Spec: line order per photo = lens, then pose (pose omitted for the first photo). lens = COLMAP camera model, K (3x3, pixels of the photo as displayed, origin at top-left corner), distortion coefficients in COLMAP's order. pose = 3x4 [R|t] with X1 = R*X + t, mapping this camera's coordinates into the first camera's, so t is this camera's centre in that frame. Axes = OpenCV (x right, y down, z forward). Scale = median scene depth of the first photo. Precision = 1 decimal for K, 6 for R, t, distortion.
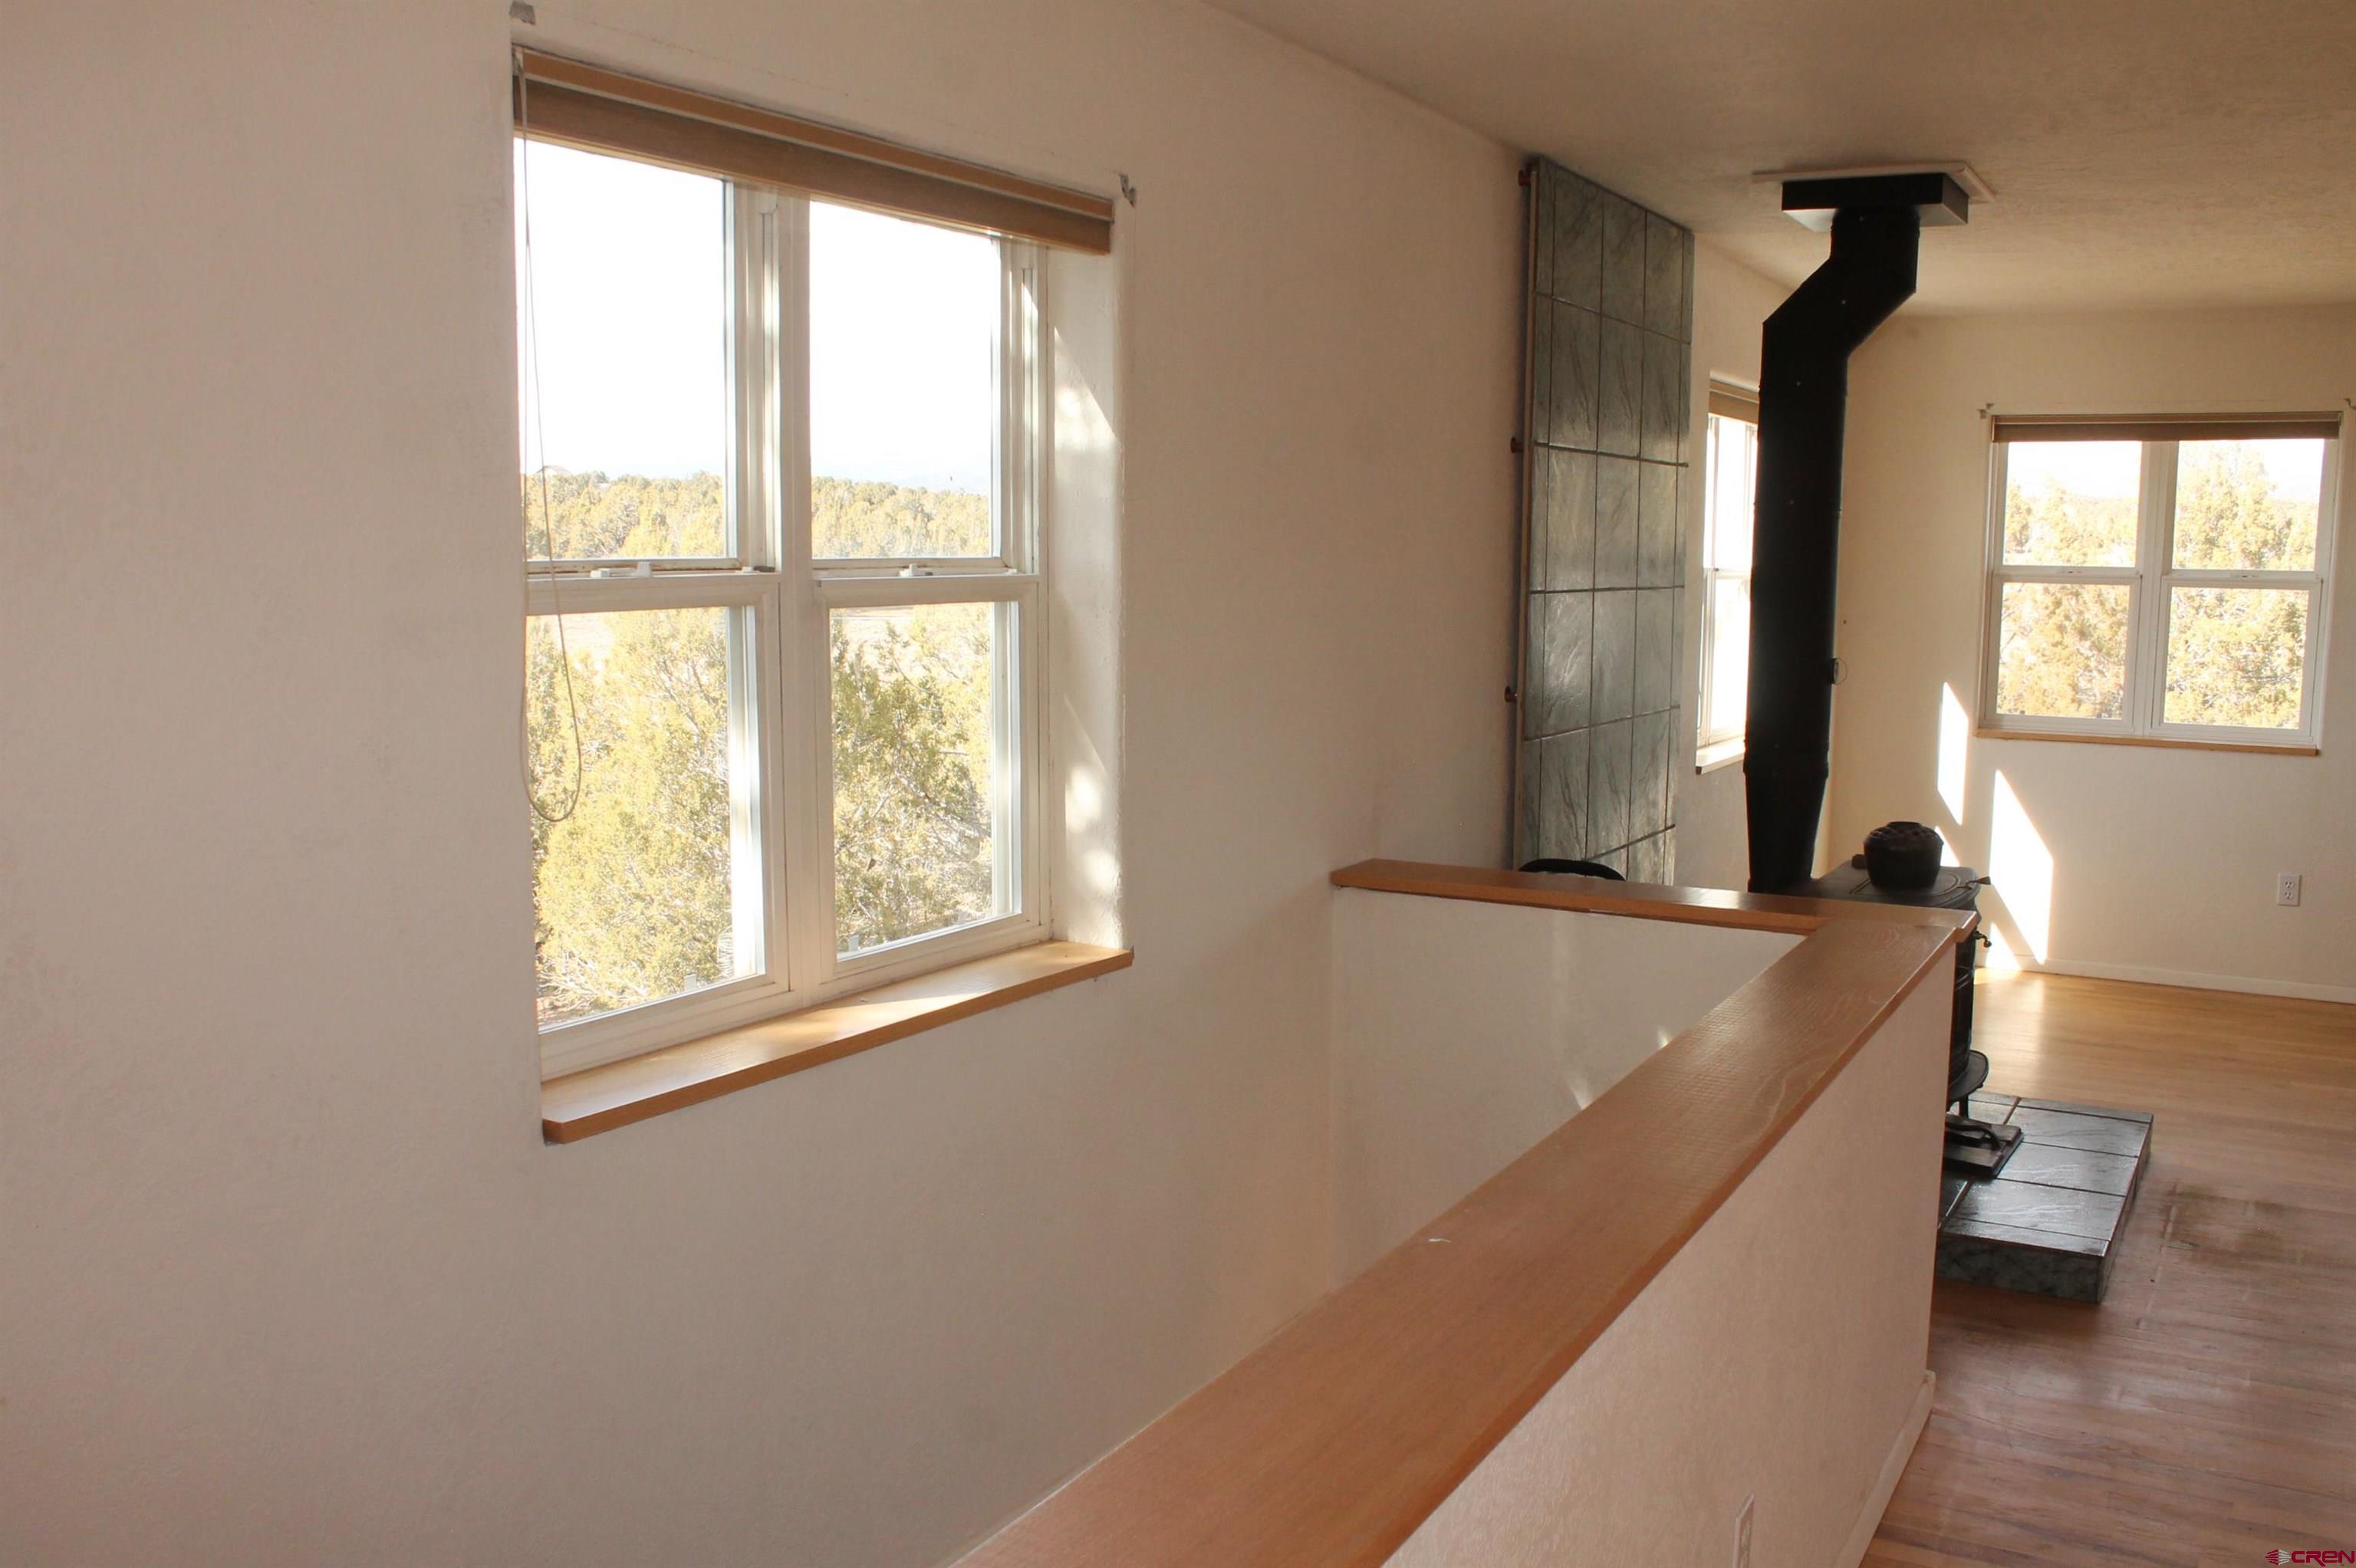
lens RADIAL K [[1996.8, 0, 1162.9], [0, 1996.8, 787.2], [0, 0, 1]] dist [-0.163835, 0.153047]
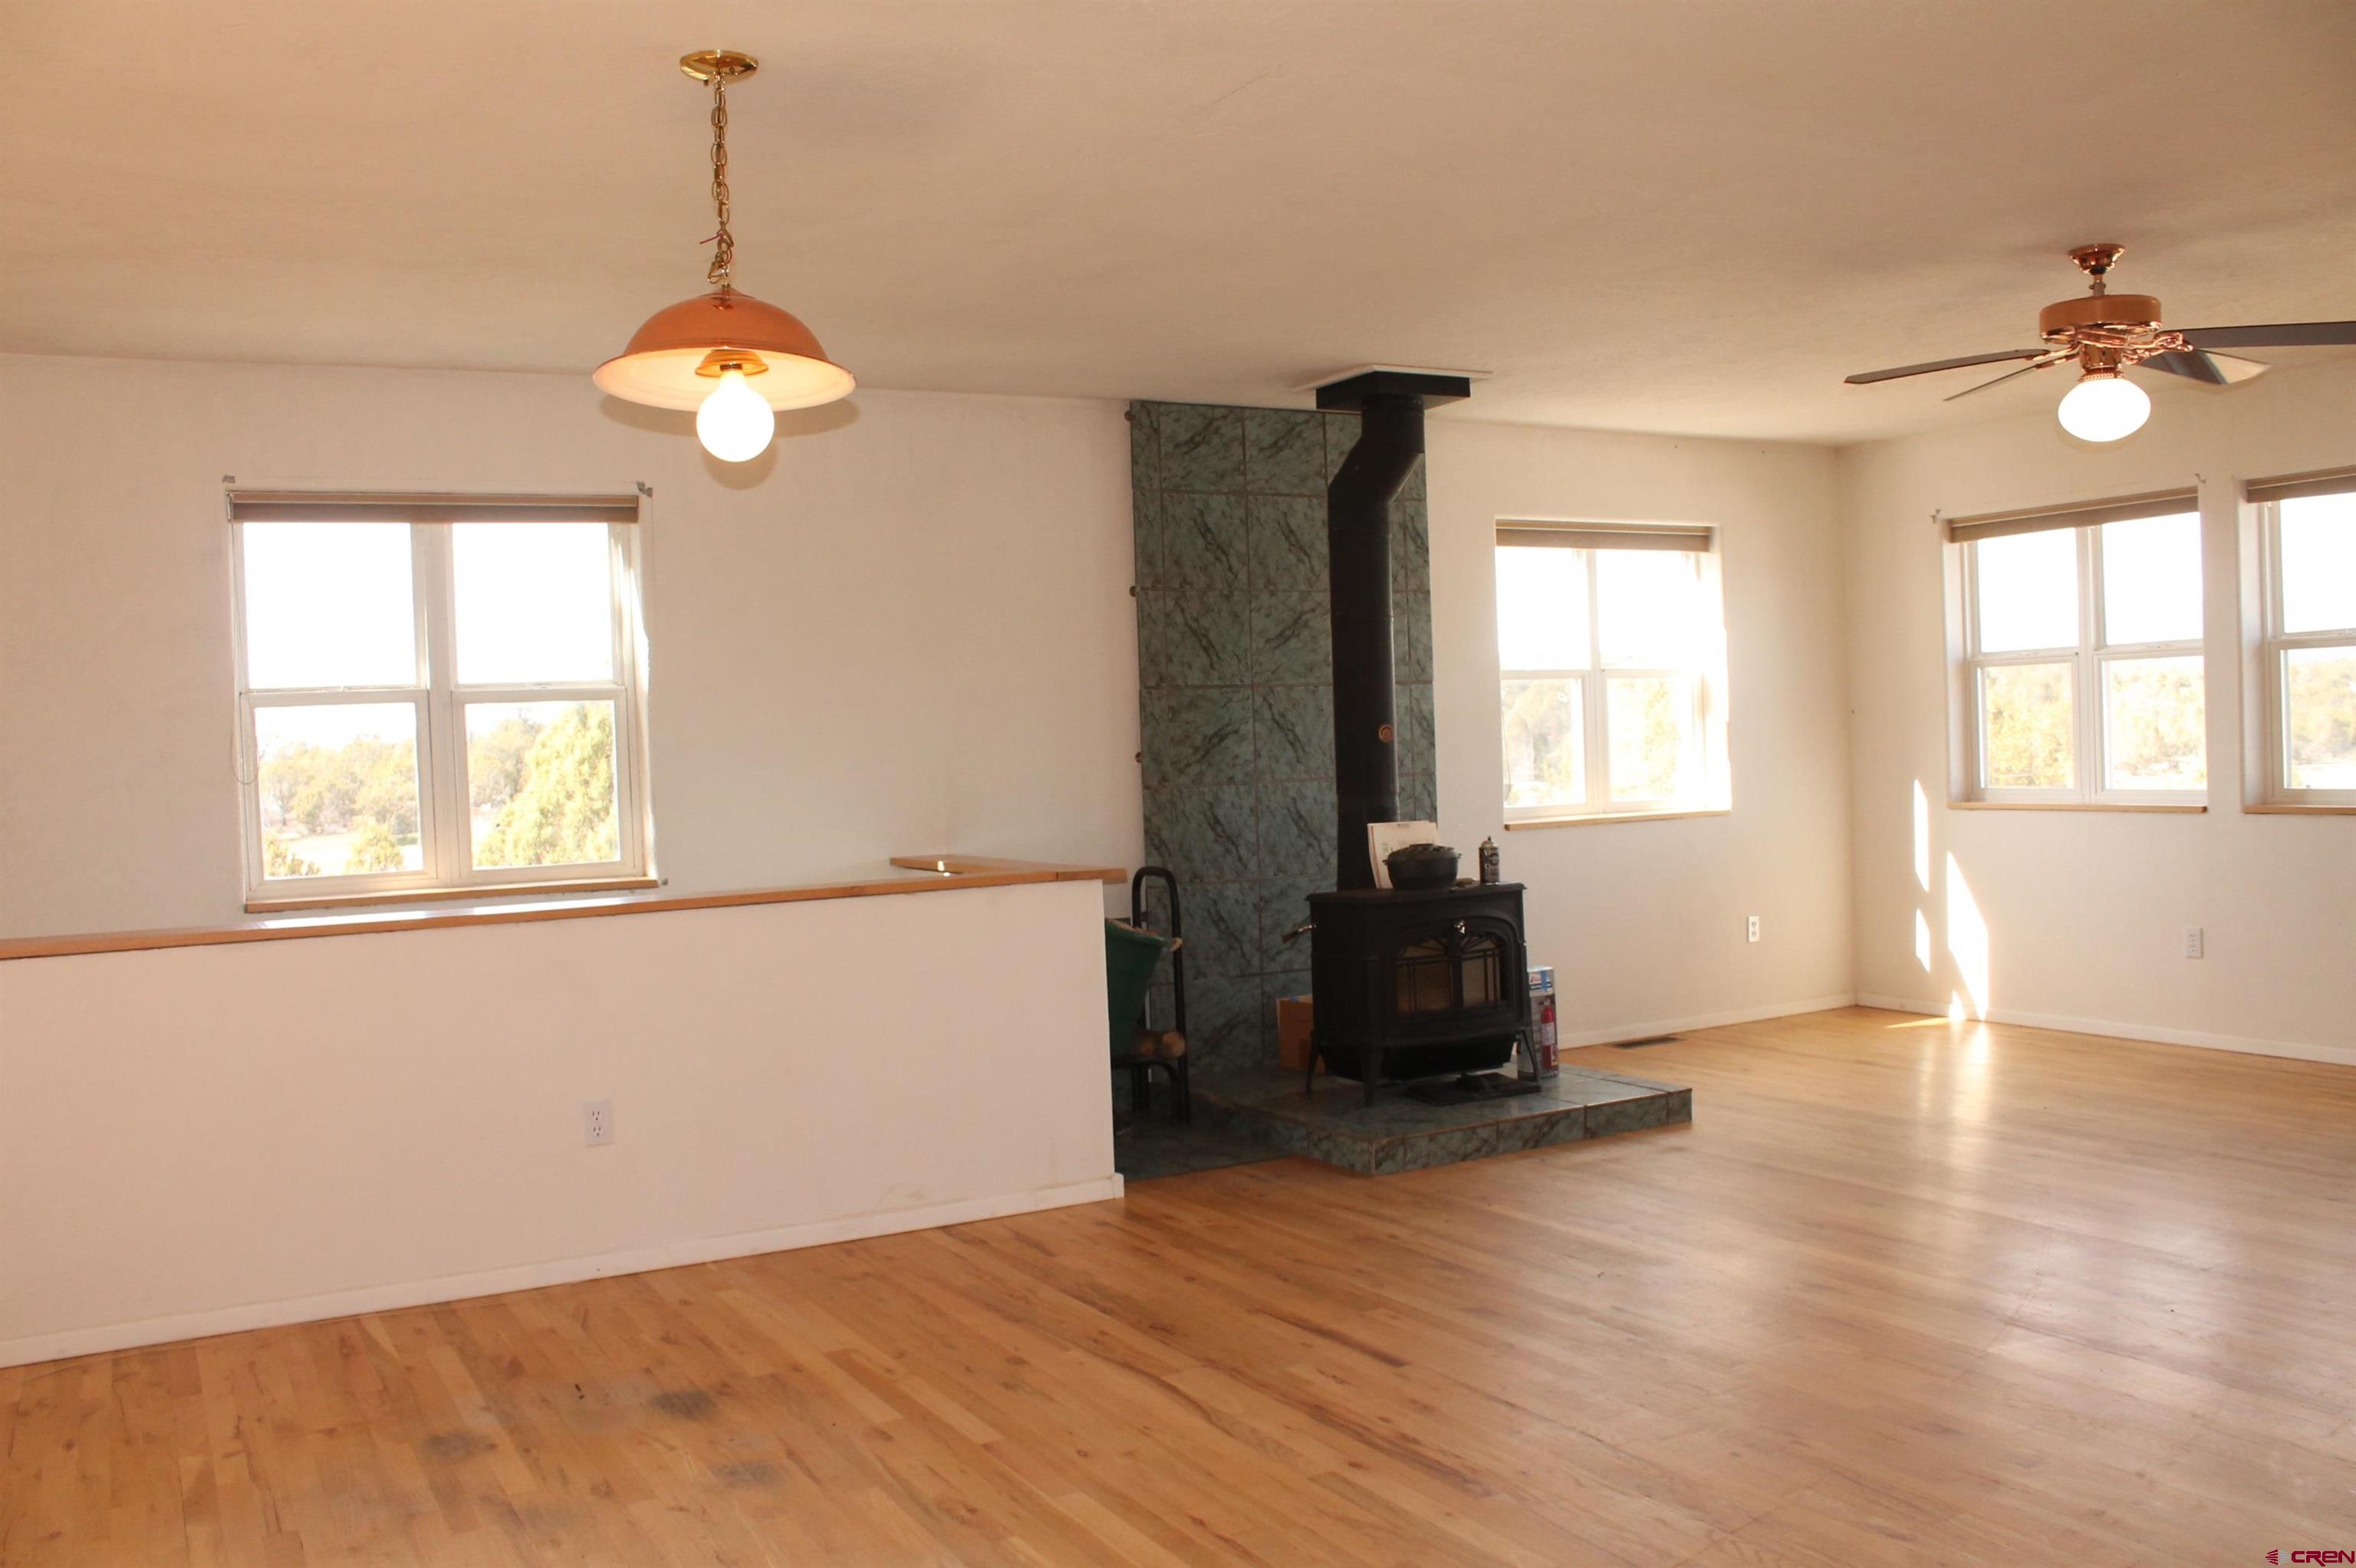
lens RADIAL K [[1996.8, 0, 1162.9], [0, 1996.8, 787.2], [0, 0, 1]] dist [-0.163835, 0.153047]
pose [[0.863709, -0.028430, -0.503189, 0.930146], [-0.017266, 0.996152, -0.085919, 0.101342], [0.503695, 0.082897, 0.859895, -0.270837]]
